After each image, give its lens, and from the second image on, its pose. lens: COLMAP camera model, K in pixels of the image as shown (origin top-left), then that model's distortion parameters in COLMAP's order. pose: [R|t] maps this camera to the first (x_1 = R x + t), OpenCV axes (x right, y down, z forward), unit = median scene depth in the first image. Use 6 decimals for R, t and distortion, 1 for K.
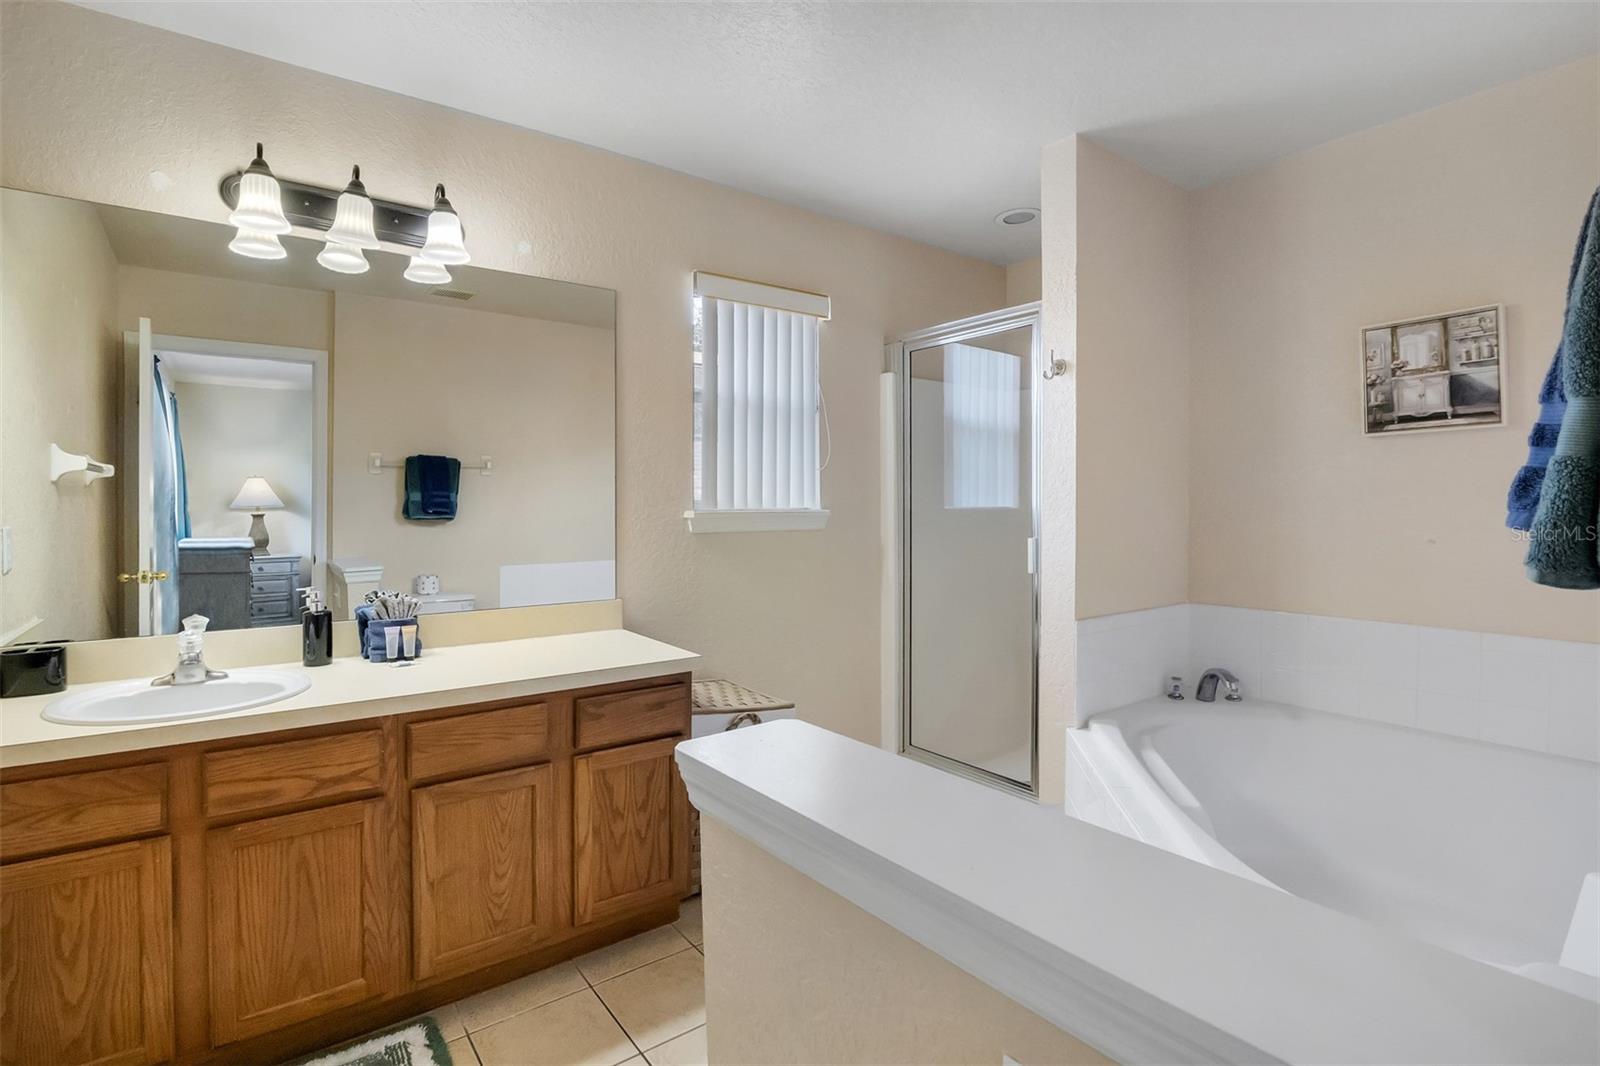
lens RADIAL K [[766.1, 0, 800.0], [0, 766.1, 533.0], [0, 0, 1]] dist [-0.018205, 0.000104]
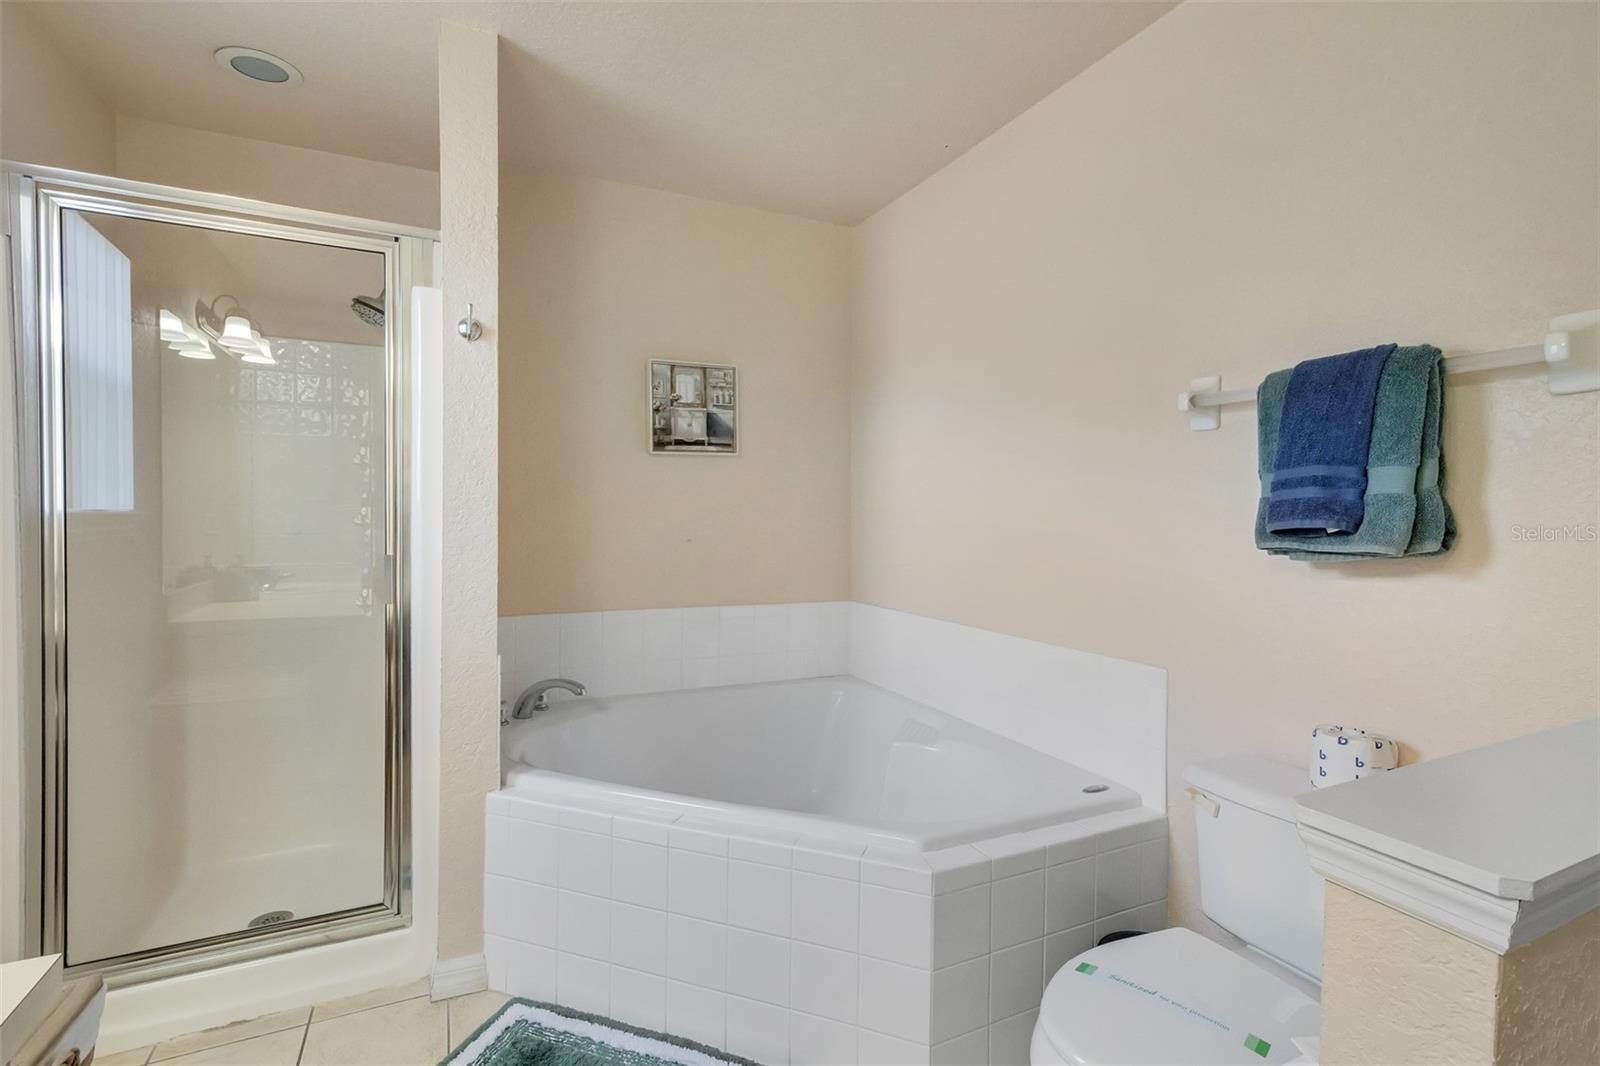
lens RADIAL K [[766.1, 0, 800.0], [0, 766.1, 533.0], [0, 0, 1]] dist [-0.018205, 0.000104]
pose [[0.179619, -0.018965, 0.983553, -0.397052], [0.027634, 0.999517, 0.014226, -0.015687], [-0.983348, 0.024624, 0.180056, 0.595484]]
